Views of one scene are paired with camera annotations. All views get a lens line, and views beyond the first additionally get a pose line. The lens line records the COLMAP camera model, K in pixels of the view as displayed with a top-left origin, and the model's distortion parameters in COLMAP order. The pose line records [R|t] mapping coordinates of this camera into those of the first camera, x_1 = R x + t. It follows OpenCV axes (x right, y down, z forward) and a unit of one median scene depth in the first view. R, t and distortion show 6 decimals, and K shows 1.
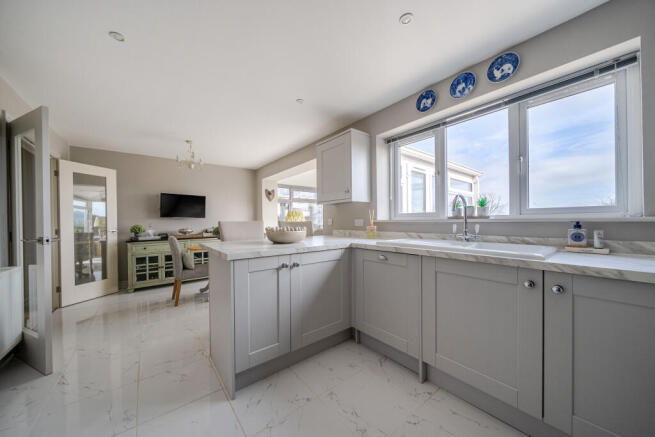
lens RADIAL K [[226.7, 0, 315.2], [0, 226.7, 221.1], [0, 0, 1]] dist [-0.000608, 0.000015]
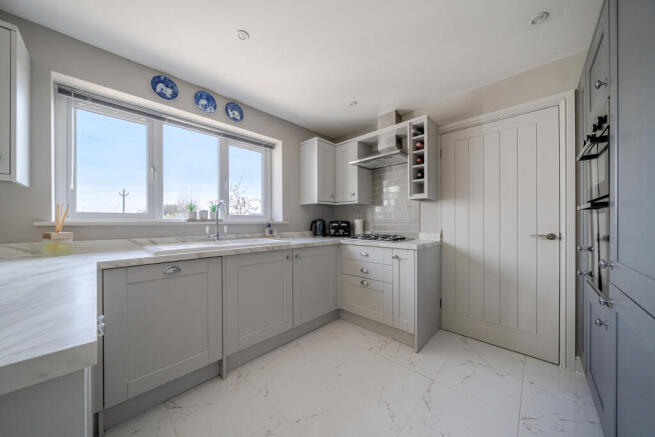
lens RADIAL K [[226.7, 0, 319.0], [0, 226.7, 222.3], [0, 0, 1]] dist [-0.000608, 0.000015]
pose [[-0.139981, 0.008373, 0.990119, -0.529109], [0.006882, 0.999948, -0.007483, 0.006575], [-0.990130, 0.005766, -0.140032, 0.601708]]
